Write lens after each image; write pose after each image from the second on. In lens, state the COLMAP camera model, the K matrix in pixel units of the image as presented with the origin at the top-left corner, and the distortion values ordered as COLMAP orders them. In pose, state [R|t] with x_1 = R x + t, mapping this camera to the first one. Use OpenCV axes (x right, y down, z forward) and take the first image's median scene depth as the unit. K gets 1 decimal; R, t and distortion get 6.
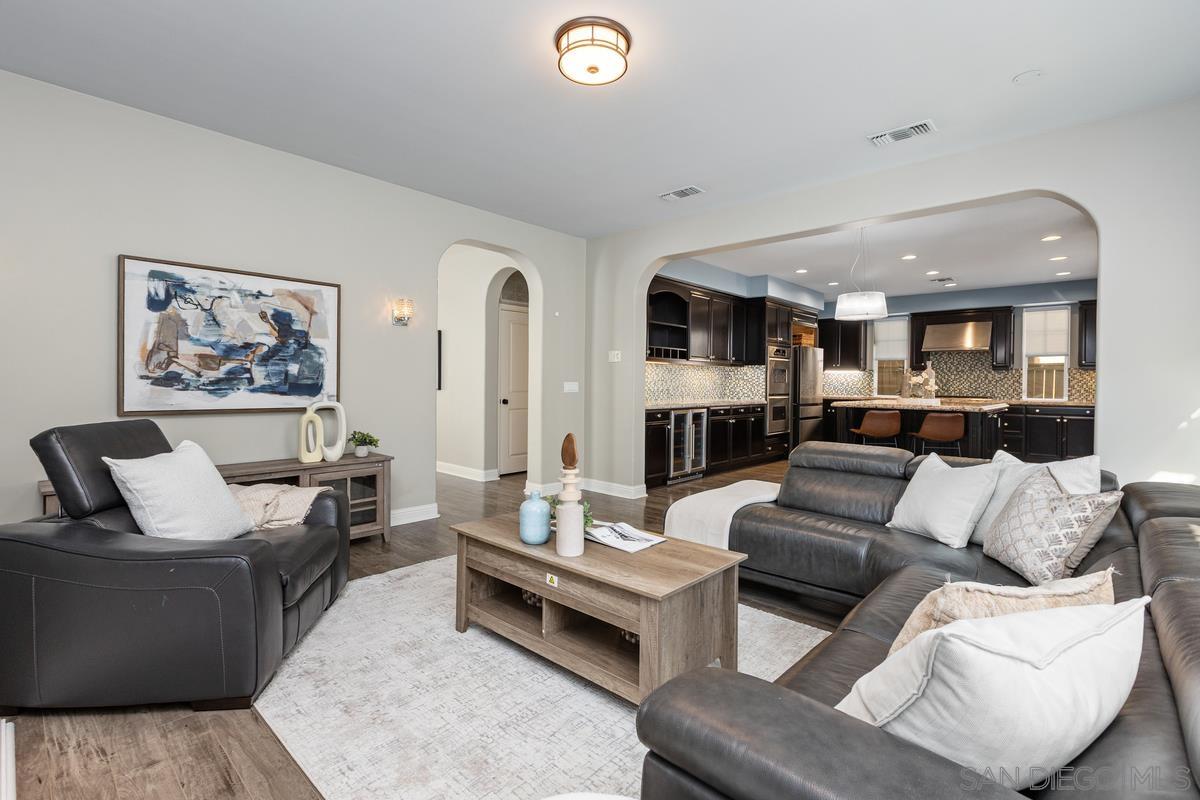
lens RADIAL K [[538.4, 0, 603.5], [0, 538.4, 390.1], [0, 0, 1]] dist [0.003962, 0.001436]
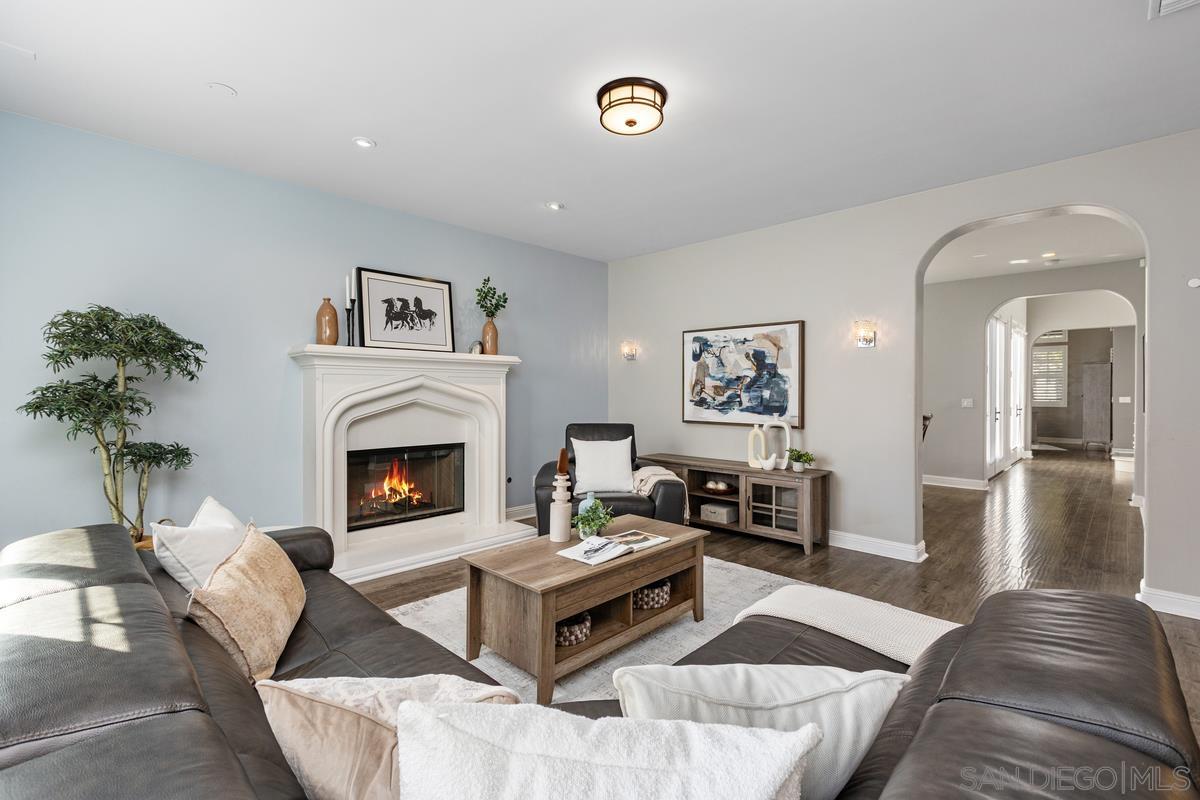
lens RADIAL K [[538.4, 0, 602.6], [0, 538.4, 395.2], [0, 0, 1]] dist [0.003962, 0.001436]
pose [[-0.018920, 0.000092, -0.999821, 0.725816], [-0.013894, 0.999903, 0.000355, -0.032443], [0.999724, 0.013899, -0.018917, 0.647527]]
